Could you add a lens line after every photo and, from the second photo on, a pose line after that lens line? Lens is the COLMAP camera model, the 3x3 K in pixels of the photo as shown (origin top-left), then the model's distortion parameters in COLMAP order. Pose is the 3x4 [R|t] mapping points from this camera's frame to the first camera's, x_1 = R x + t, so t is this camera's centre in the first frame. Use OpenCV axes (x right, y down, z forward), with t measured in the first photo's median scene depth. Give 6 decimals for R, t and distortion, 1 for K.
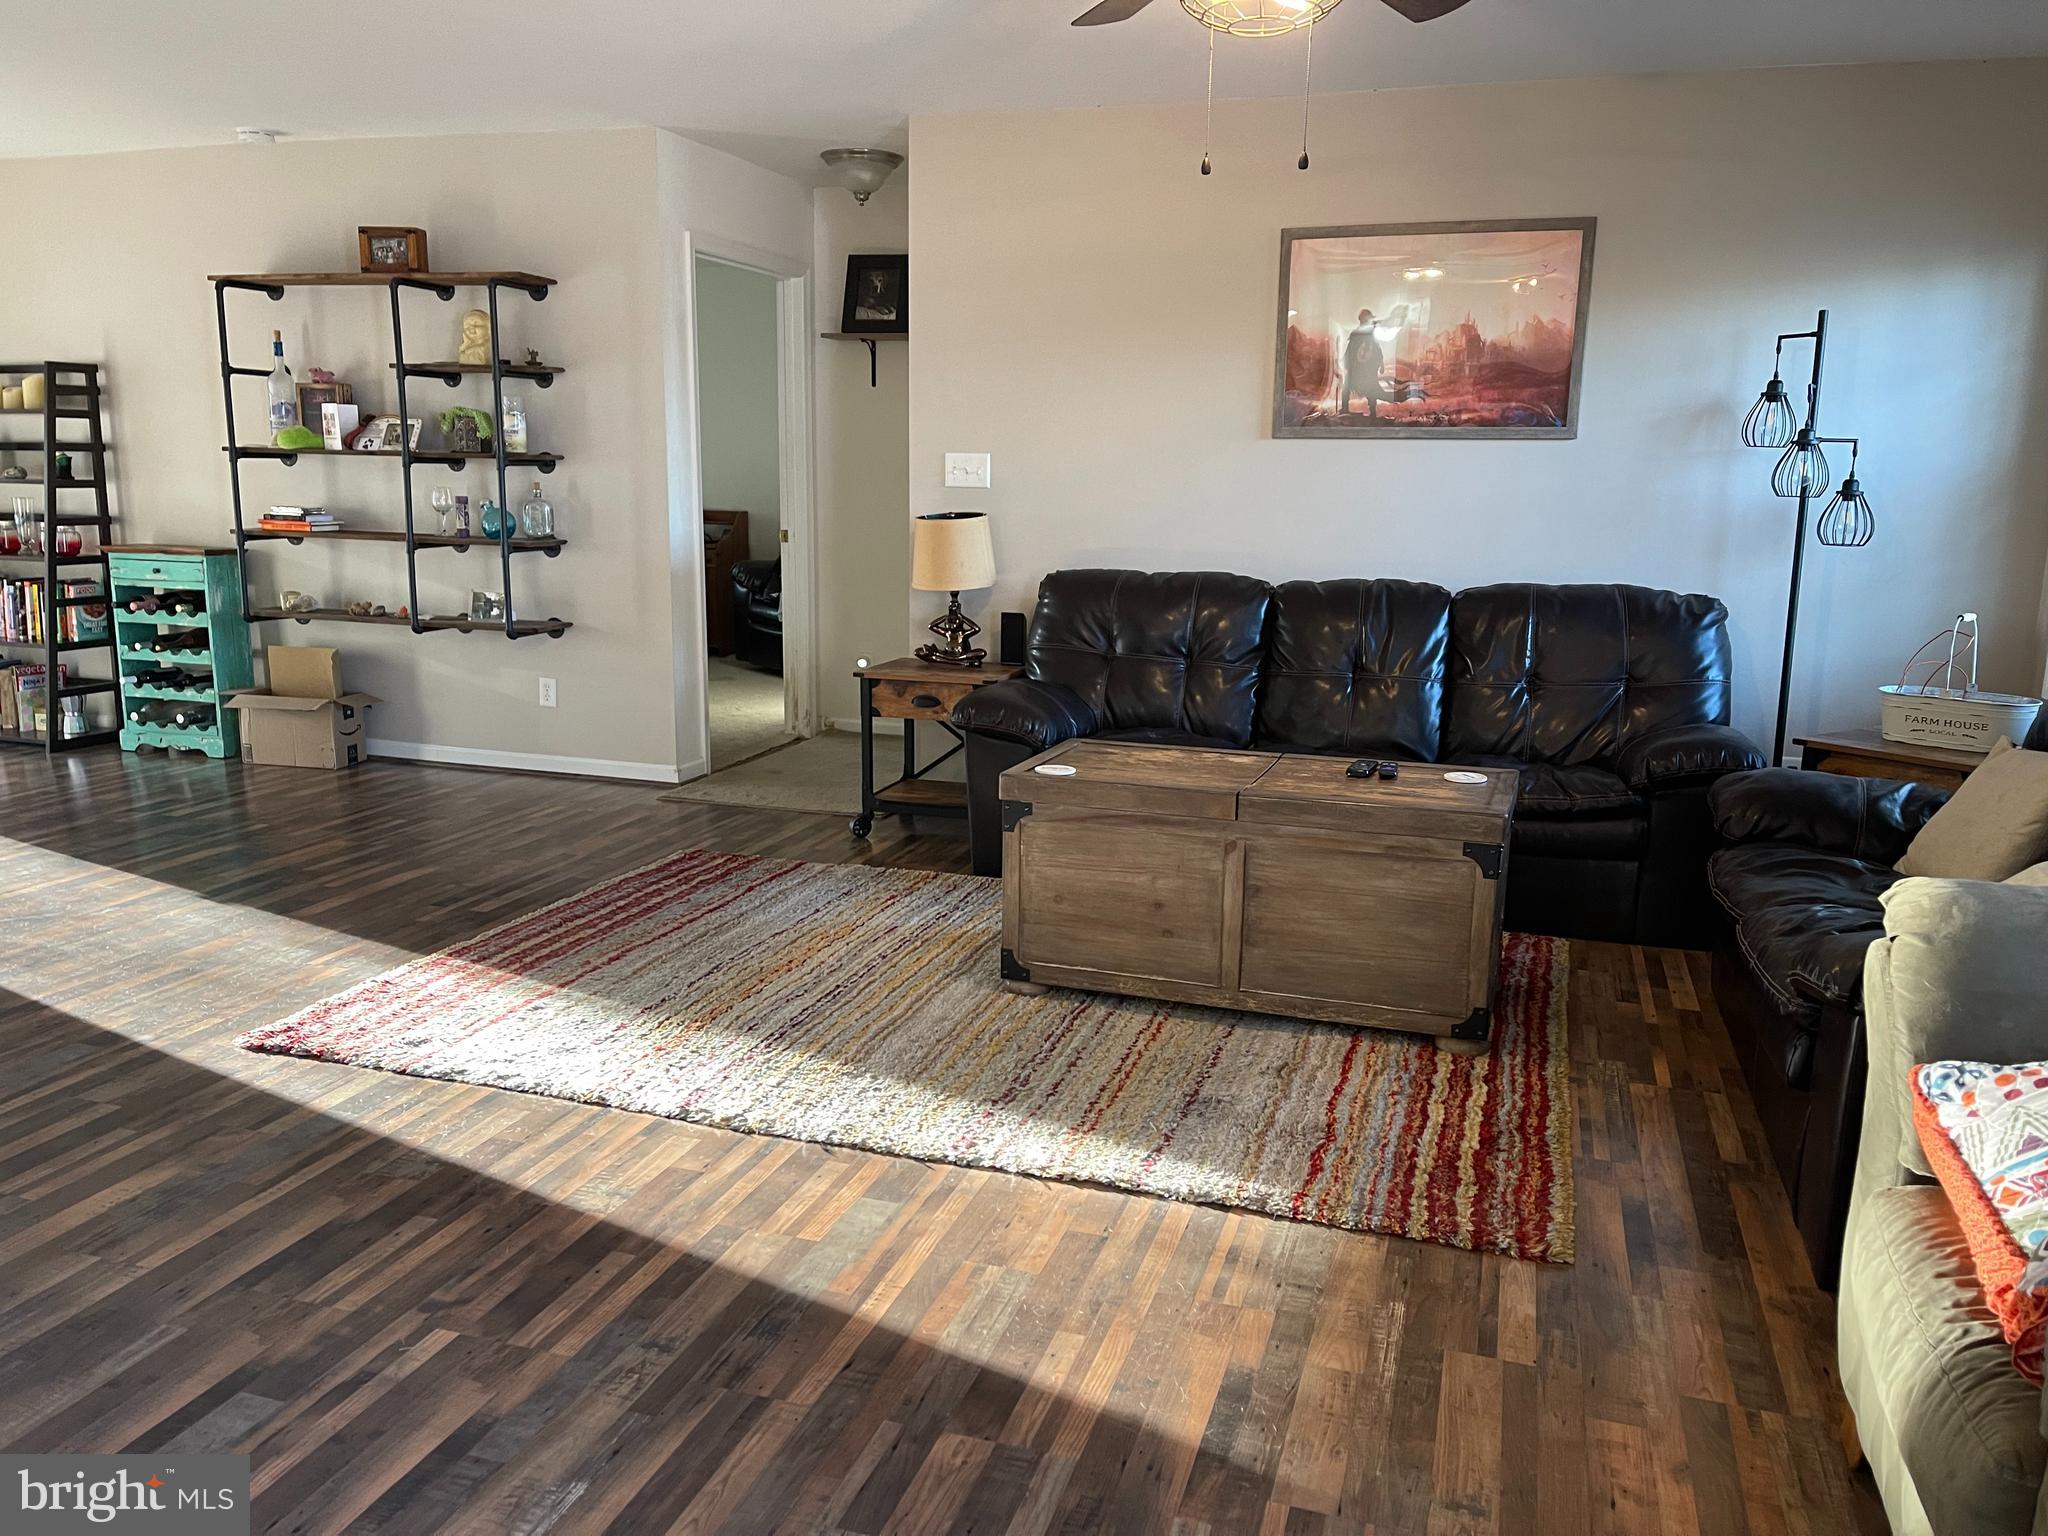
lens RADIAL K [[1527.6, 0, 1024.0], [0, 1527.6, 768.0], [0, 0, 1]] dist [0.067868, -0.081350]
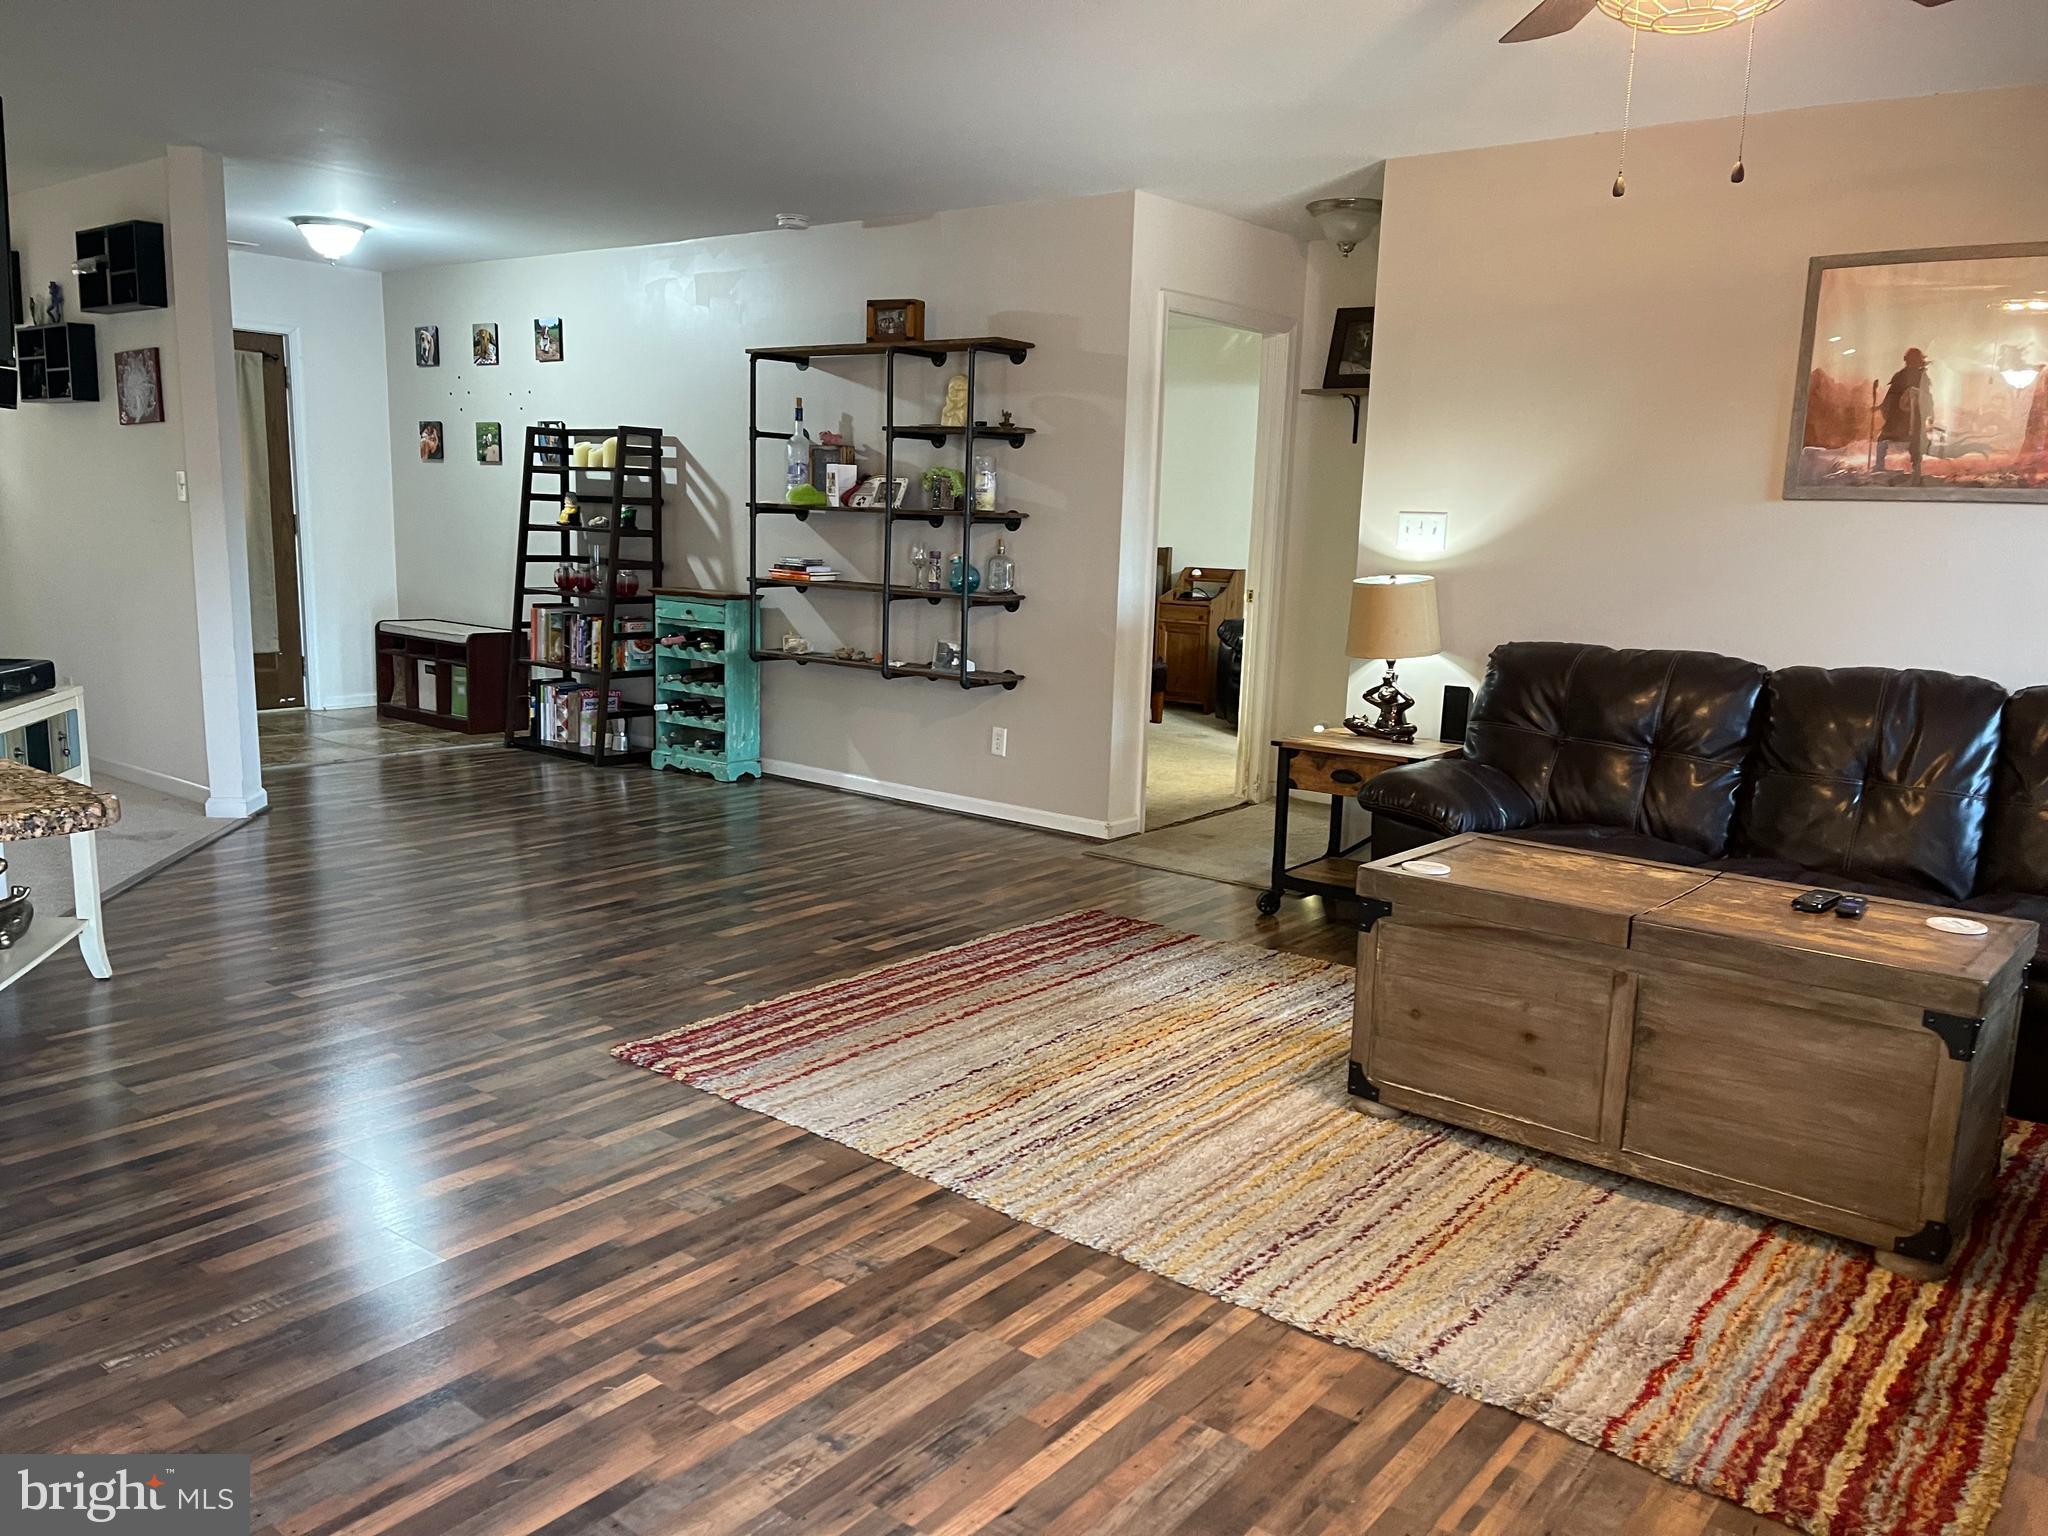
lens RADIAL K [[1527.6, 0, 1024.0], [0, 1527.6, 768.0], [0, 0, 1]] dist [0.067868, -0.081350]
pose [[0.935108, 0.069797, -0.347422, 0.078360], [-0.082036, 0.996416, -0.020628, -0.013748], [0.344737, 0.047790, 0.937482, 0.054950]]
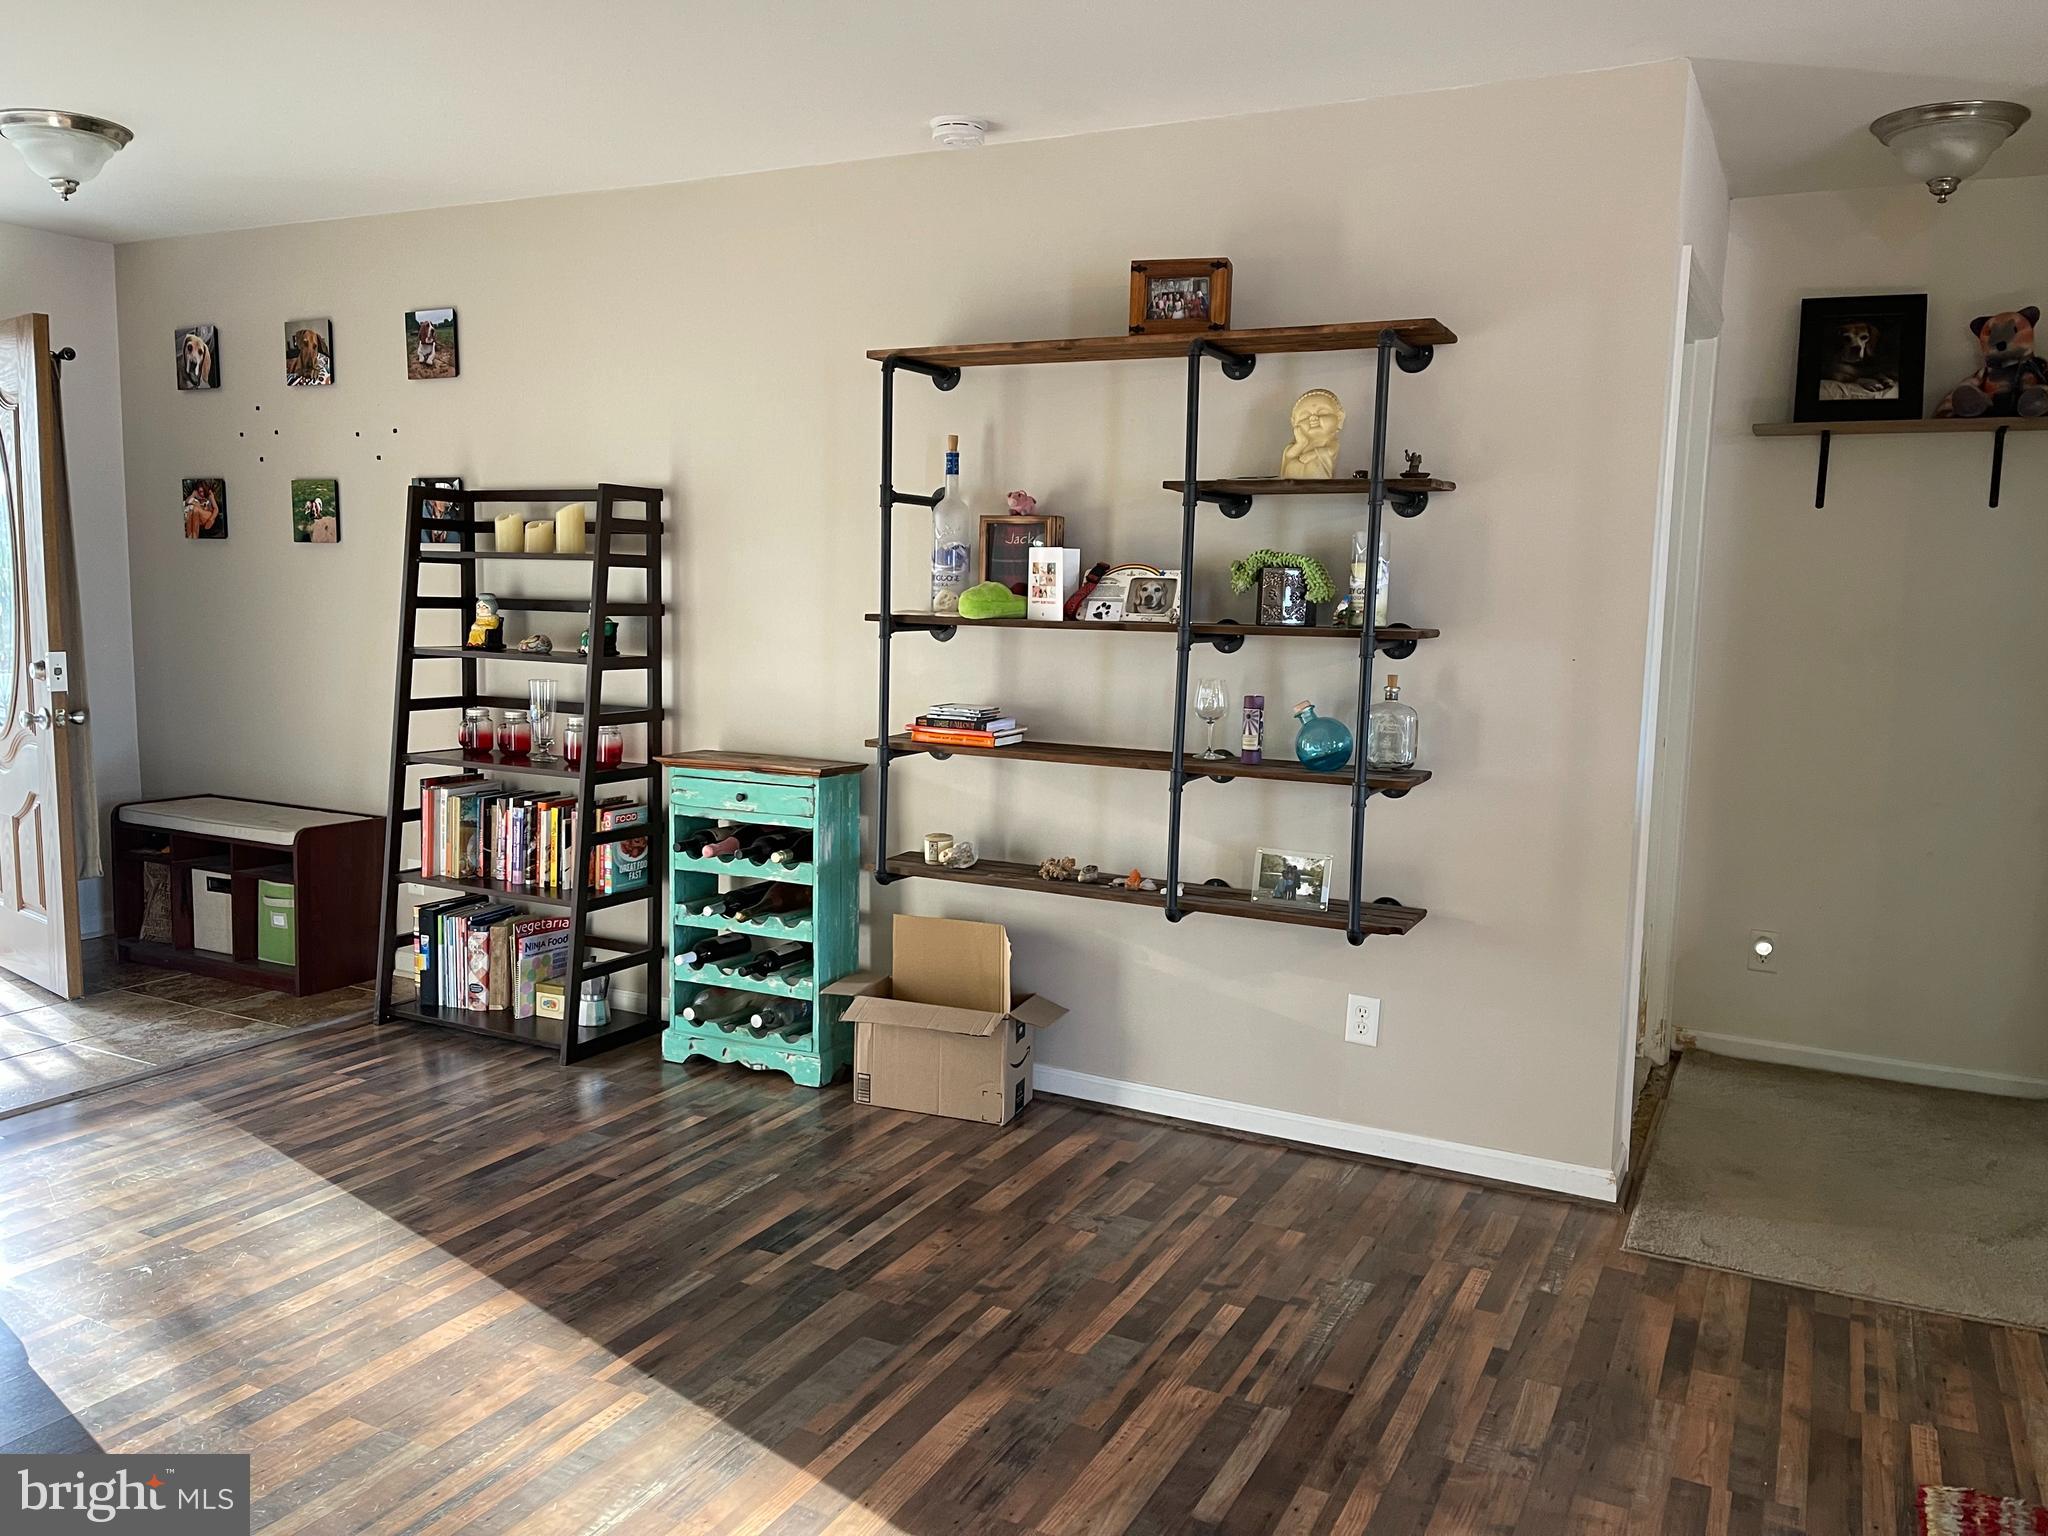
lens RADIAL K [[1533.2, 0, 1023.5], [0, 1533.2, 754.1], [0, 0, 1]] dist [0.024723, -0.002888]
pose [[0.986386, 0.019960, -0.163229, -0.420070], [-0.033764, 0.996040, -0.082239, -0.119927], [0.160941, 0.086631, 0.983155, 0.472364]]
